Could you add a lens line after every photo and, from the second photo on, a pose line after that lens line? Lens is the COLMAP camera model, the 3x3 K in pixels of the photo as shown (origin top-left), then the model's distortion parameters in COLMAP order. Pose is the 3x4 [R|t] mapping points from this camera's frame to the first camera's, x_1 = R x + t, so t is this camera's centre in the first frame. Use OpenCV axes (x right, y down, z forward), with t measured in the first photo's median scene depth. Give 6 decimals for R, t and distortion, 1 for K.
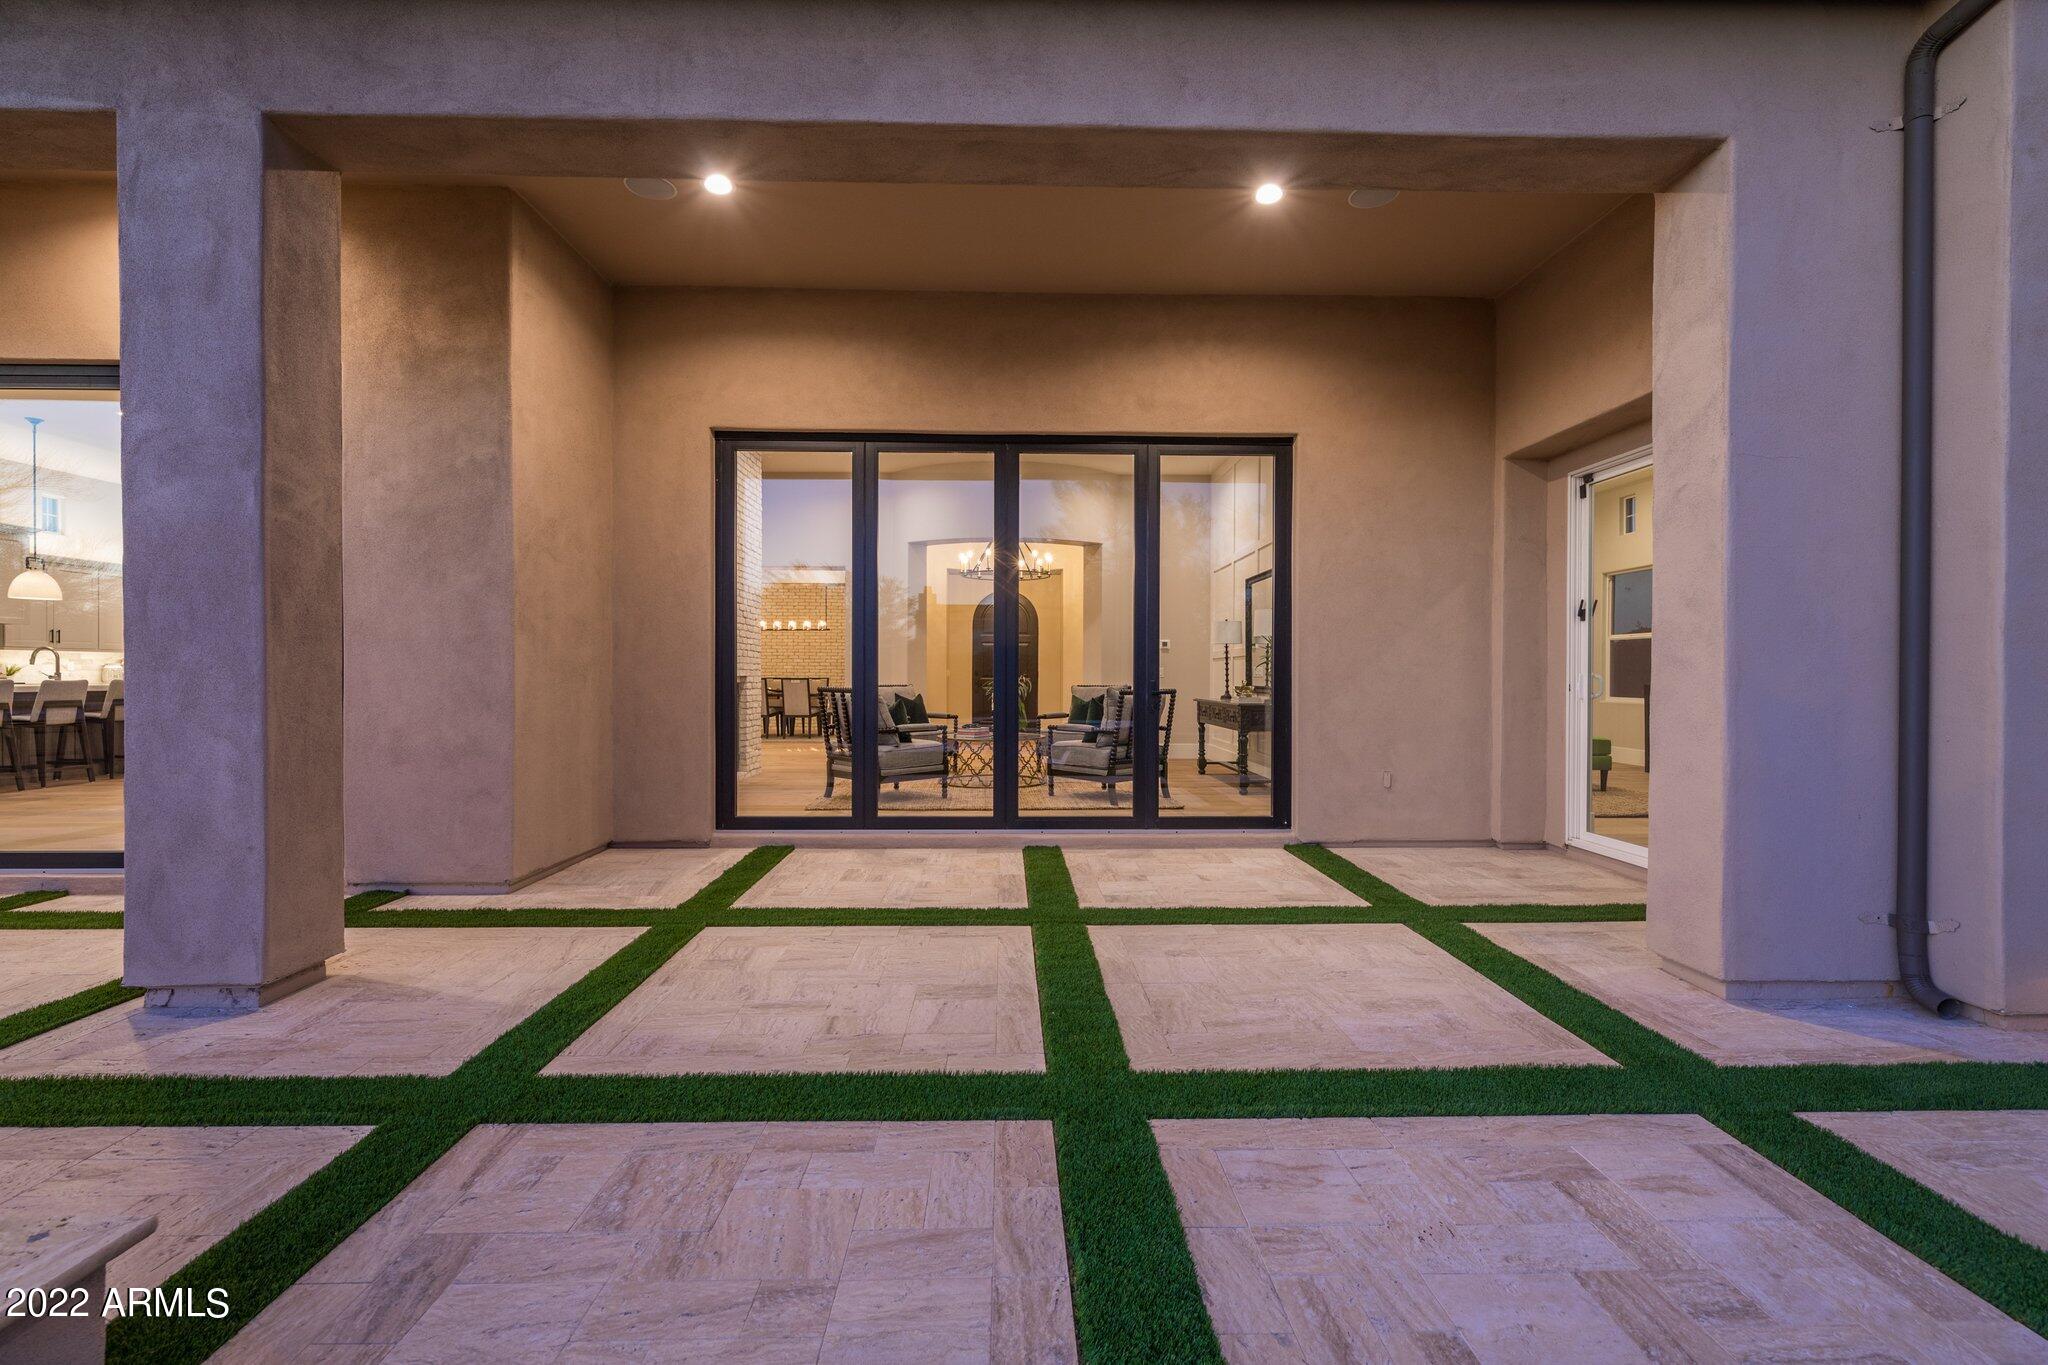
lens RADIAL K [[877.0, 0, 1024.0], [0, 877.0, 682.5], [0, 0, 1]] dist [-0.000603, 0.000477]
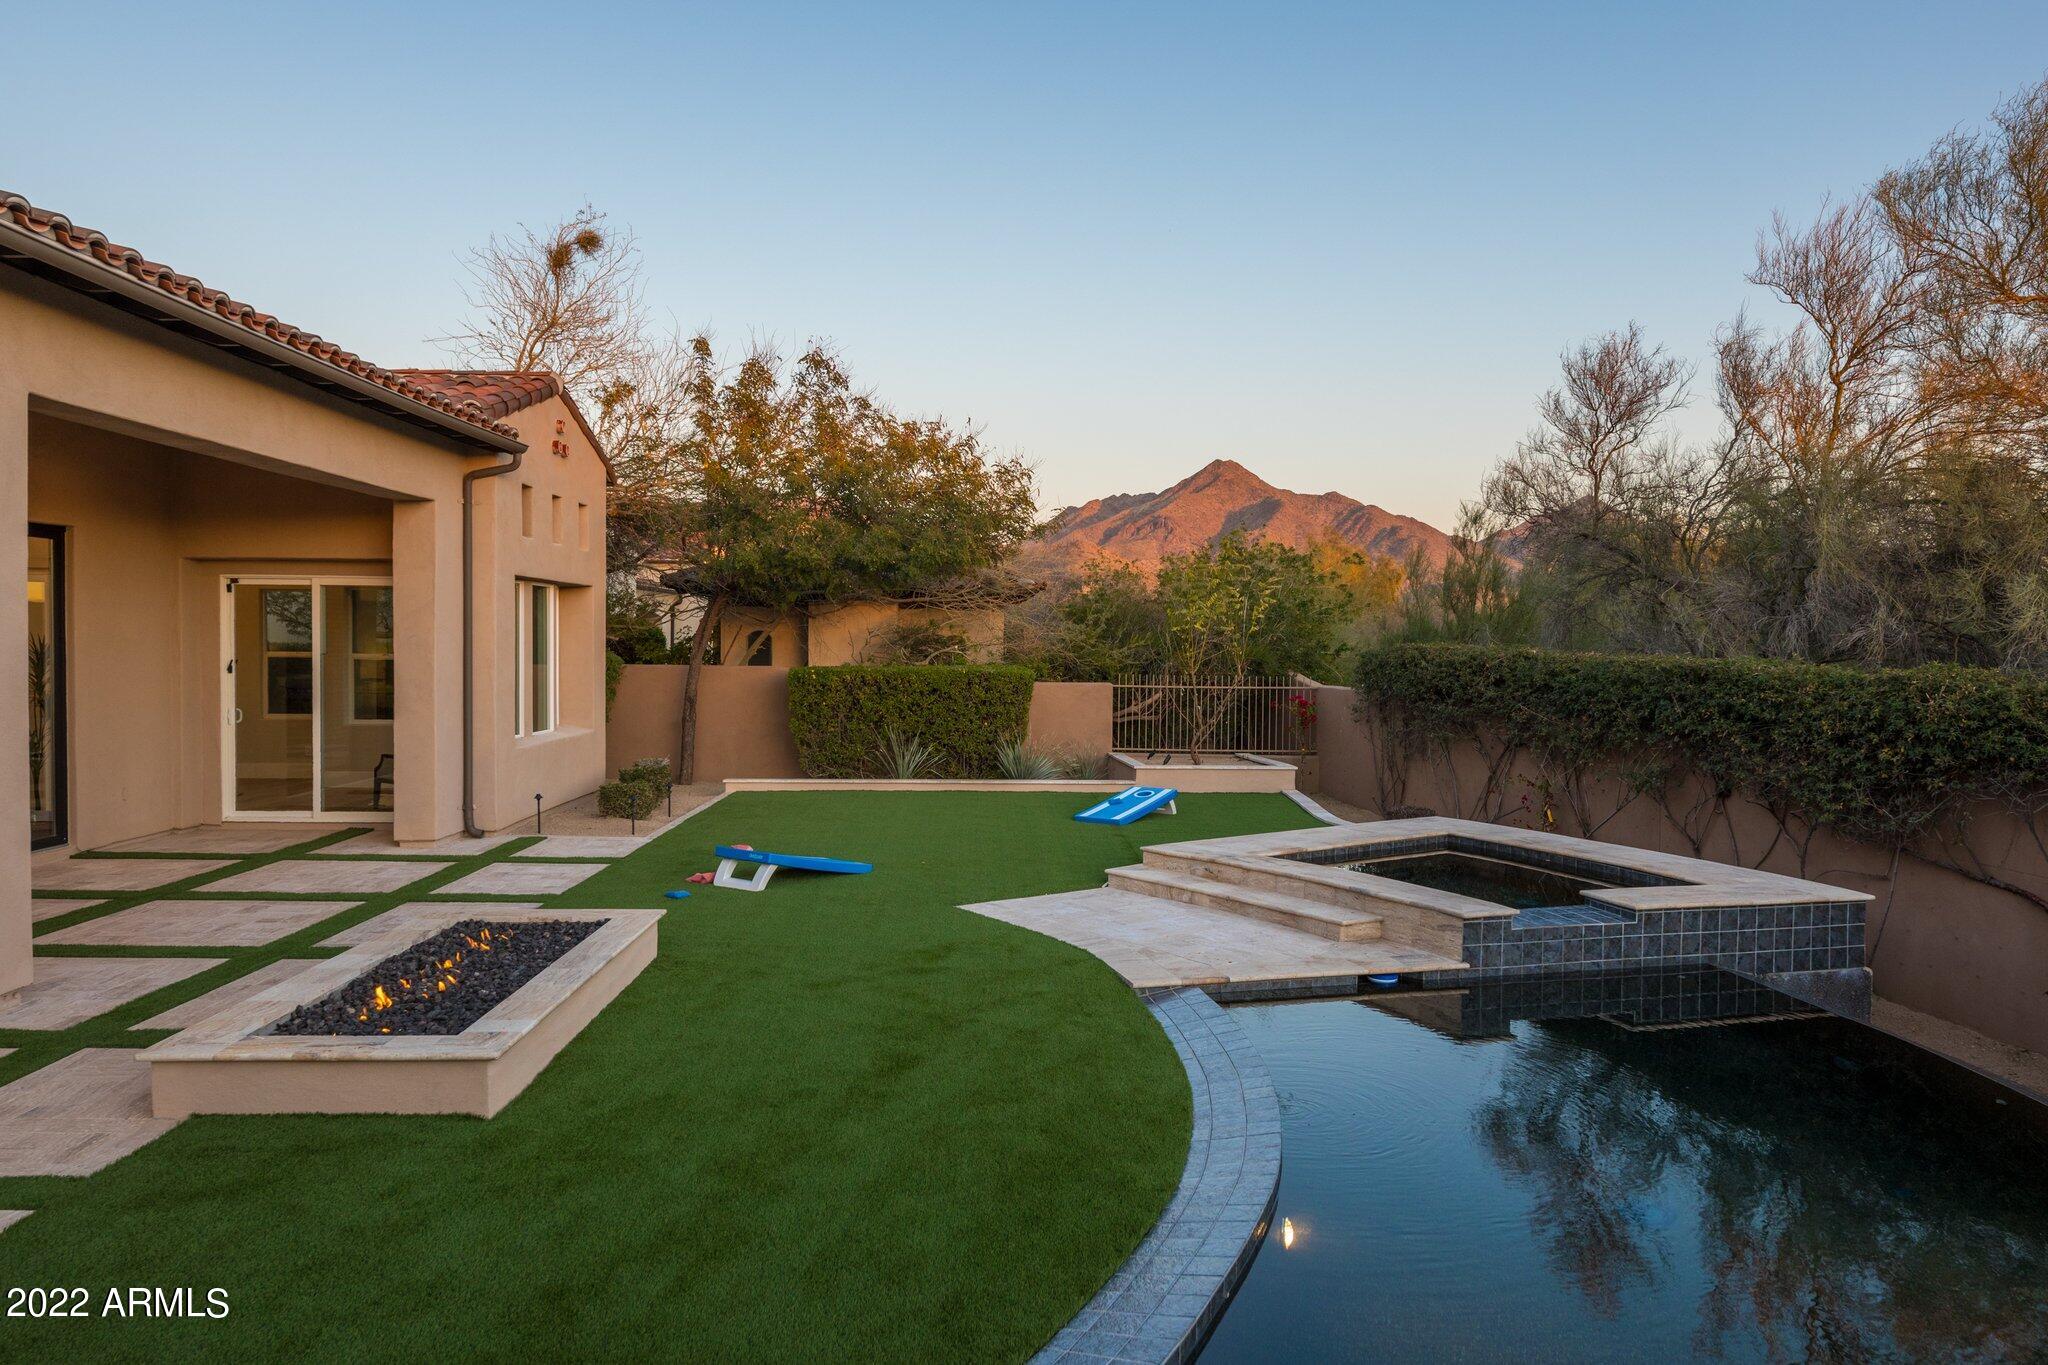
lens RADIAL K [[1350.4, 0, 1024.0], [0, 1350.4, 682.5], [0, 0, 1]] dist [0.000635, -0.001633]
pose [[-0.012458, -0.030531, 0.999456, -1.655280], [-0.001909, 0.999533, 0.030510, -0.122632], [-0.999921, -0.001527, -0.012511, -0.334570]]
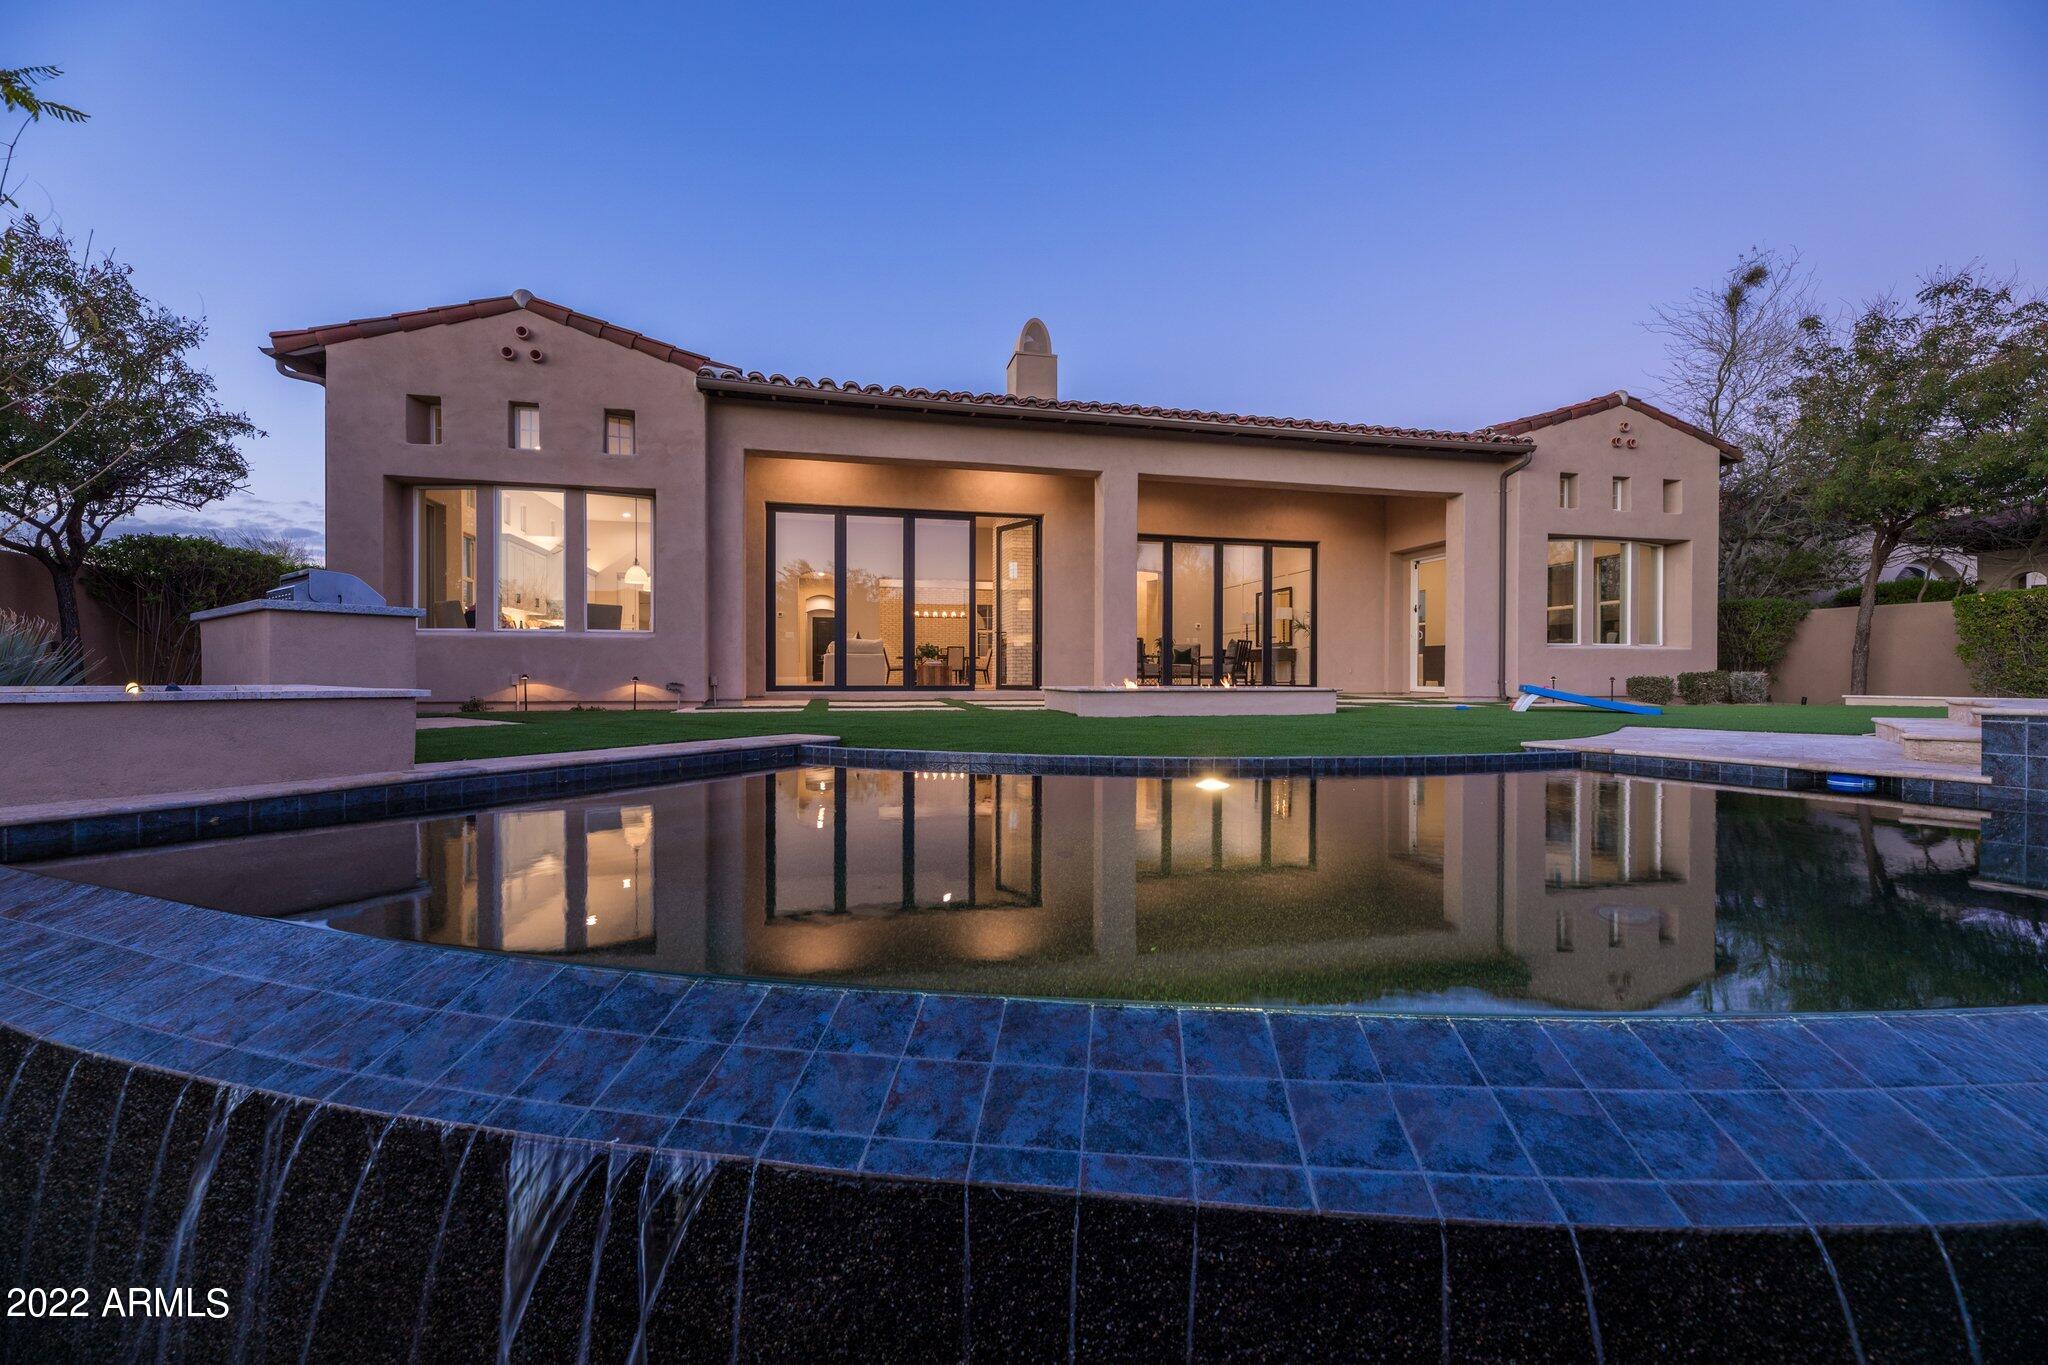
lens RADIAL K [[827.8, 0, 1024.0], [0, 827.8, 682.5], [0, 0, 1]] dist [0.000224, -0.000044]
pose [[0.978429, -0.001827, 0.206575, -1.112452], [0.001317, 0.999996, 0.002604, 0.142296], [-0.206579, -0.002276, 0.978427, -1.306341]]
